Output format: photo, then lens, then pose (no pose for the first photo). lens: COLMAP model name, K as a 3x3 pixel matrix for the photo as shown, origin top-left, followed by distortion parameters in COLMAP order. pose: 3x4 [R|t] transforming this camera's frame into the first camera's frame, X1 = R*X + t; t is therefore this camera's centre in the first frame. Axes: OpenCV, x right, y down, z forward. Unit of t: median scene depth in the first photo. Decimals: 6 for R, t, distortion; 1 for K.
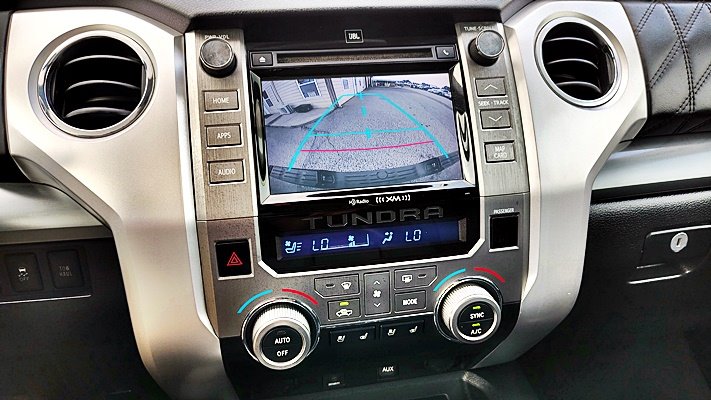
lens RADIAL K [[516.3, 0, 359.6], [0, 516.3, 197.4], [0, 0, 1]] dist [0.010046, -0.008499]
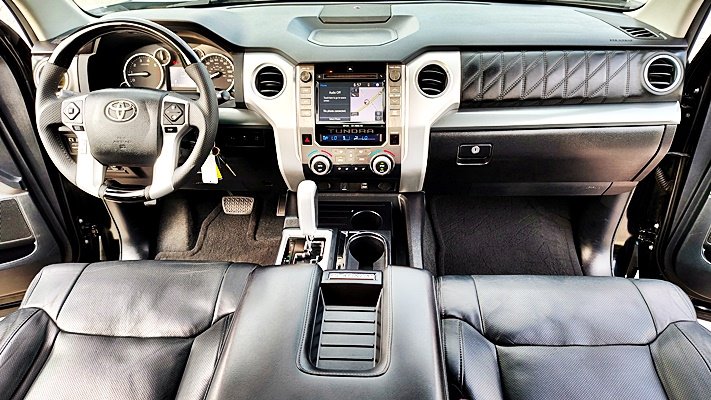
lens RADIAL K [[516.3, 0, 356.0], [0, 516.3, 201.7], [0, 0, 1]] dist [0.010046, -0.008499]
pose [[0.975207, 0.119576, -0.186209, 0.681429], [-0.074345, 0.969568, 0.233259, -0.274487], [0.208435, -0.213632, 0.954419, -2.044754]]
